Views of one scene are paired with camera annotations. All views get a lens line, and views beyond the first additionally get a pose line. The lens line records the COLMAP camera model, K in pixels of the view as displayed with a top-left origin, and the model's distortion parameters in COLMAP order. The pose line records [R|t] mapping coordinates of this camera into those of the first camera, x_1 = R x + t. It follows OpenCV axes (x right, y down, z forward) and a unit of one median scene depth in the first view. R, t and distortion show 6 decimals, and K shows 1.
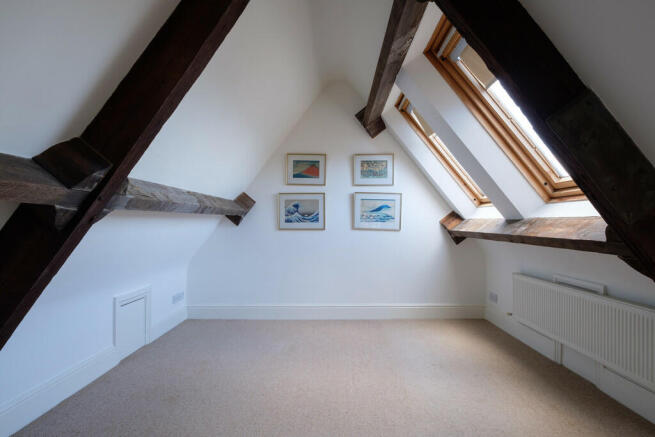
lens RADIAL K [[340.5, 0, 327.5], [0, 340.5, 218.5], [0, 0, 1]] dist [-0.001556, -0.000124]
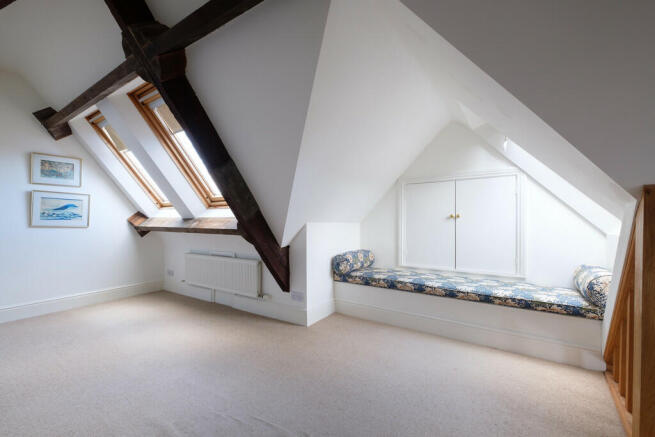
lens RADIAL K [[277.7, 0, 325.9], [0, 277.7, 222.4], [0, 0, 1]] dist [-0.000698, -0.000017]
pose [[0.530585, -0.006804, 0.847605, -0.162404], [-0.009206, 0.999863, 0.013789, -0.001304], [-0.847582, -0.015119, 0.530449, -0.177160]]
